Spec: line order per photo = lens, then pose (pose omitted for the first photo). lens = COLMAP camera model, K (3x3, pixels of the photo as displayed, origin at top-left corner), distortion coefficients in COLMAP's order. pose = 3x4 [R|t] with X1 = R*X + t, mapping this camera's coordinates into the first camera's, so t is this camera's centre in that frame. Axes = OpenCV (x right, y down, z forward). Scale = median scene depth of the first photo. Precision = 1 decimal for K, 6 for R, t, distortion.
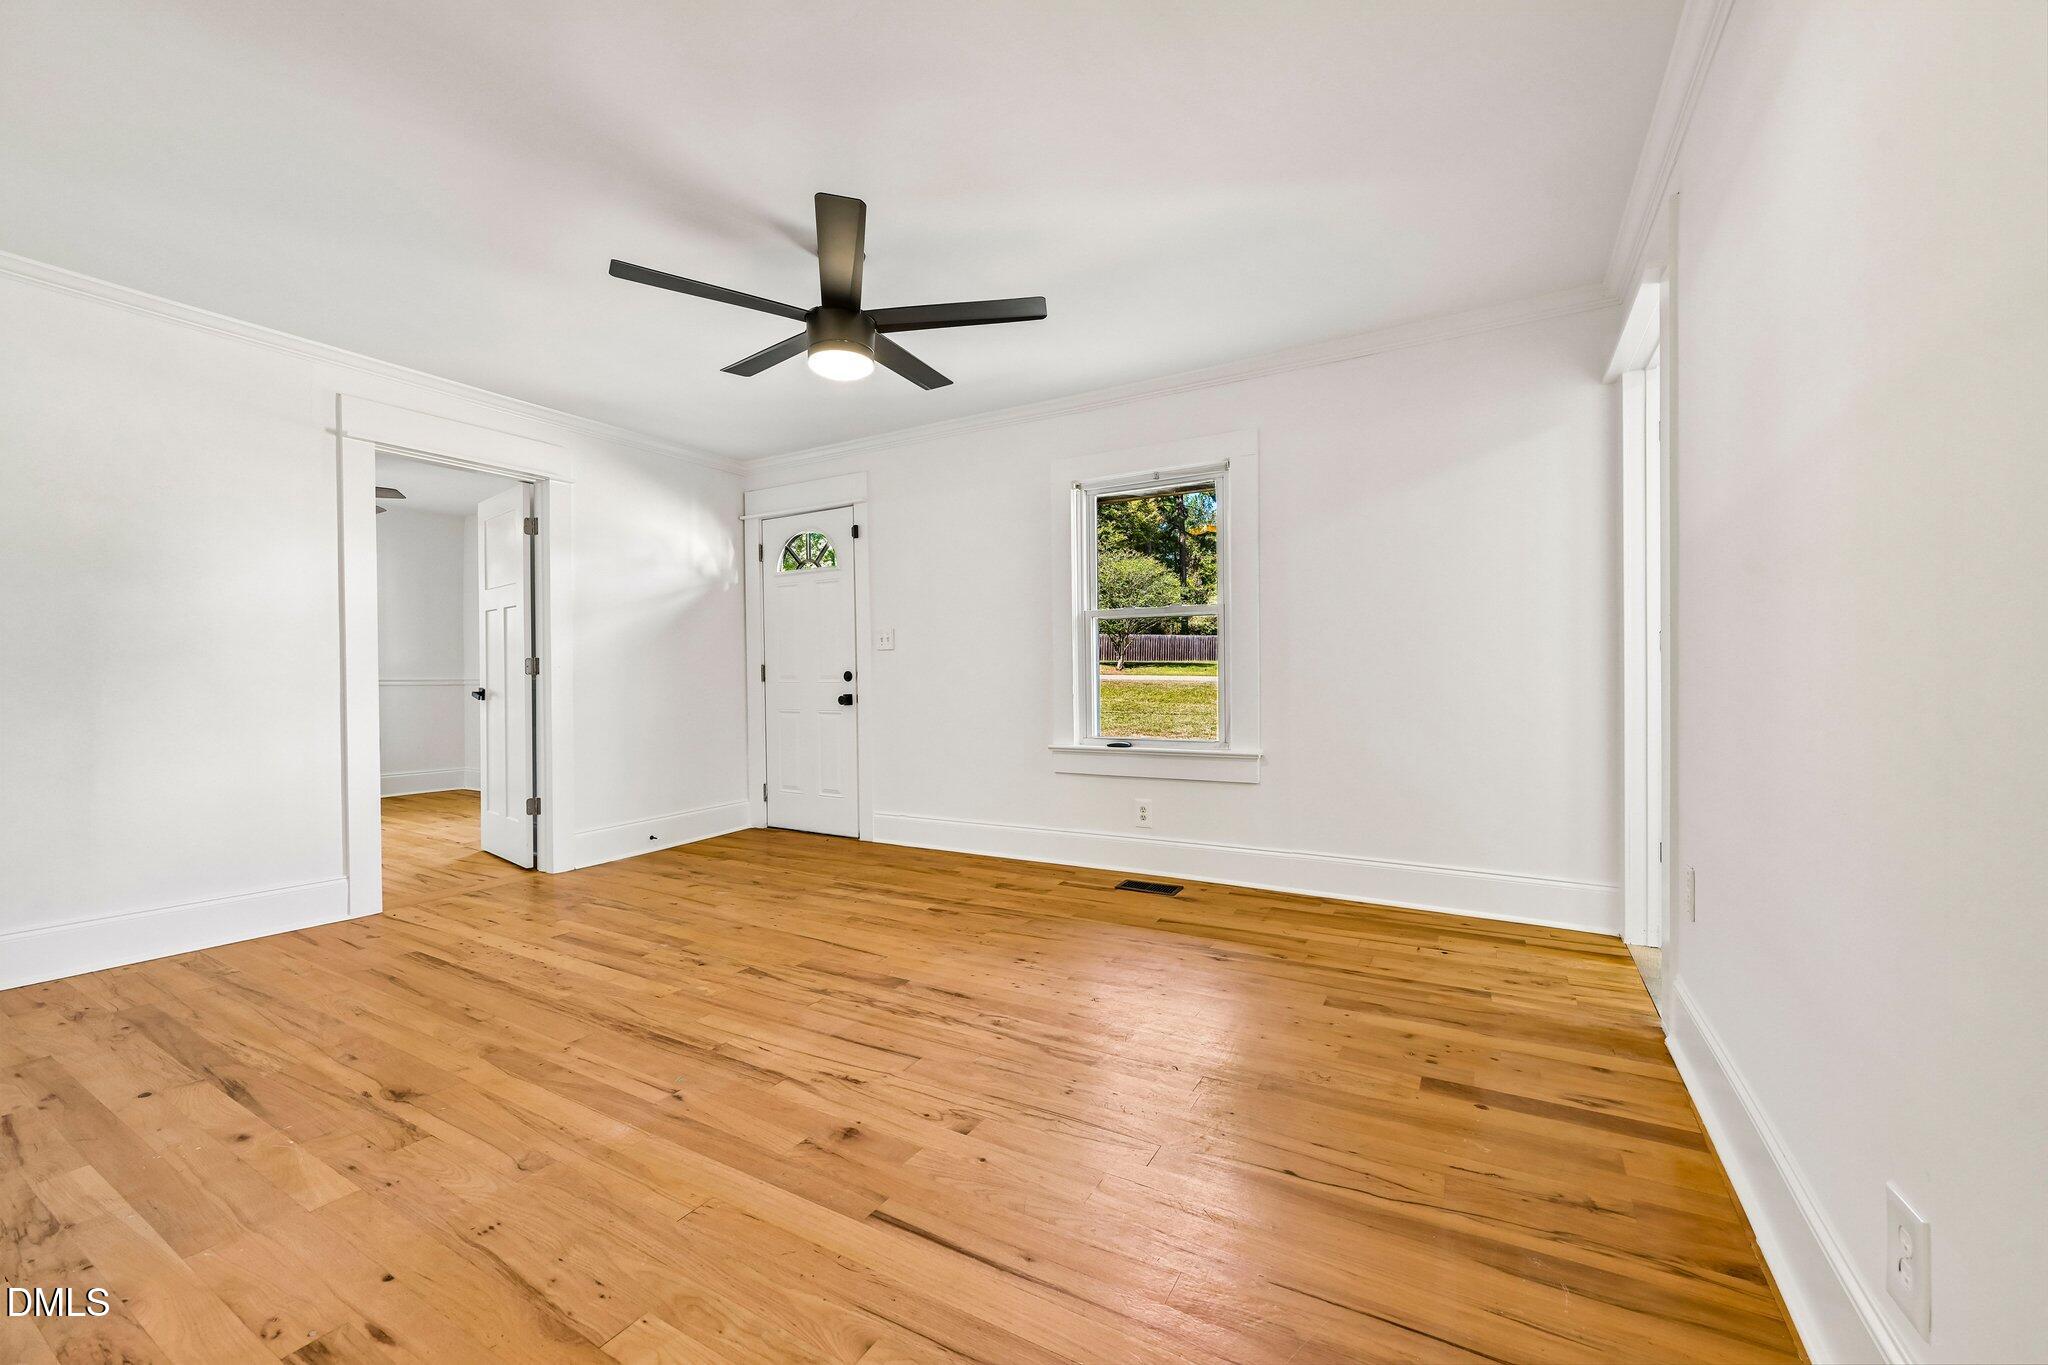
lens RADIAL K [[810.6, 0, 1026.4], [0, 810.6, 682.5], [0, 0, 1]] dist [-0.000565, -0.000181]
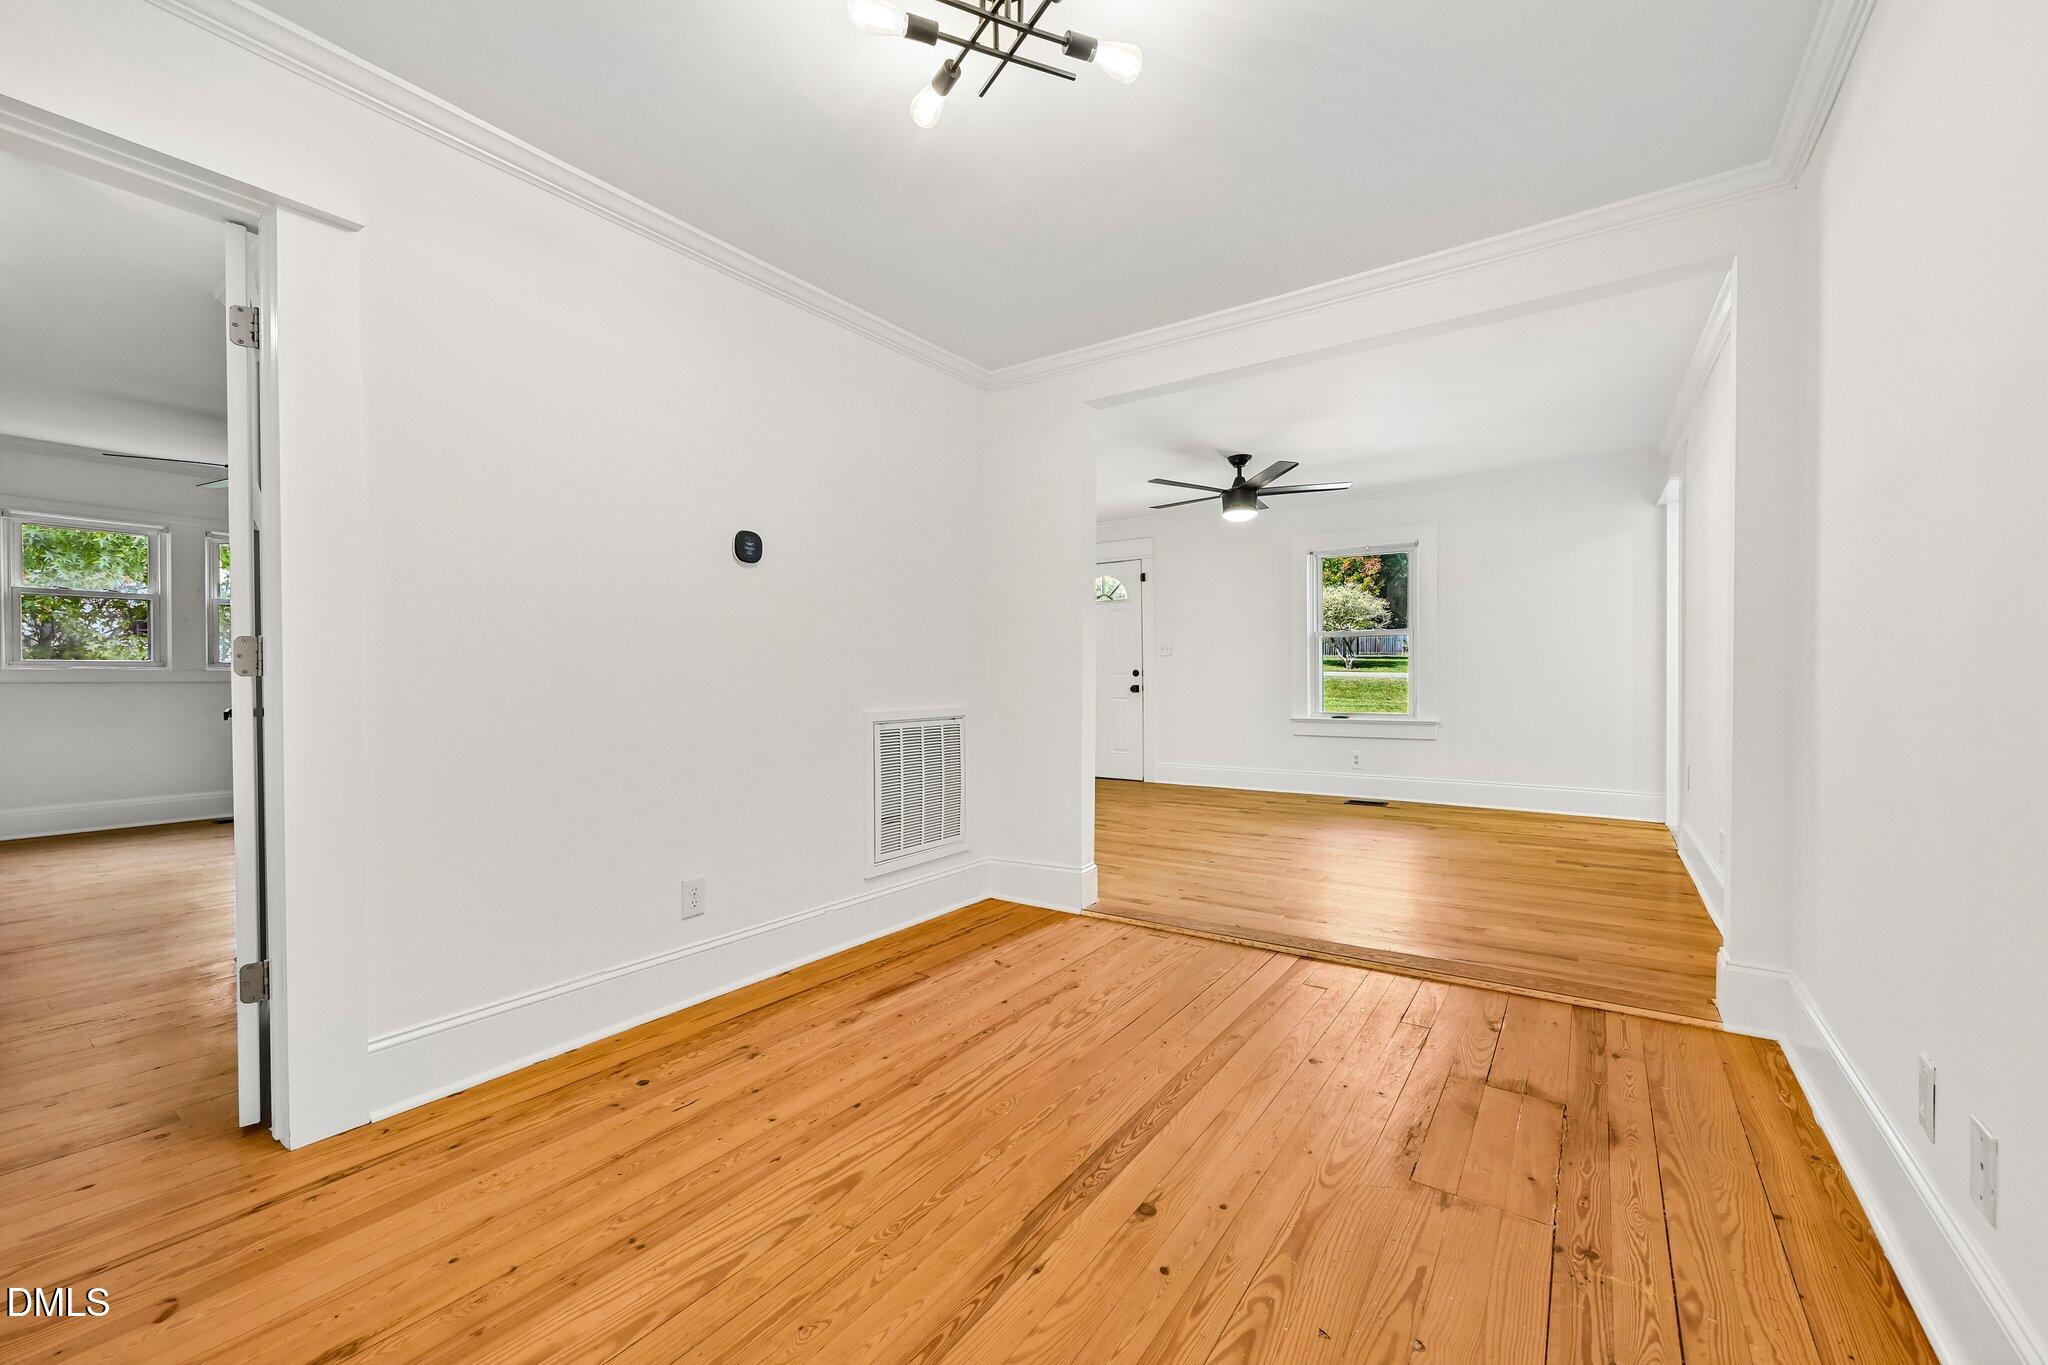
lens RADIAL K [[810.6, 0, 1023.6], [0, 810.6, 680.3], [0, 0, 1]] dist [-0.000565, -0.000181]
pose [[0.996861, 0.000041, -0.079167, -0.531699], [0.000454, 0.999980, 0.006244, -0.006615], [0.079166, -0.006261, 0.996842, -0.888745]]
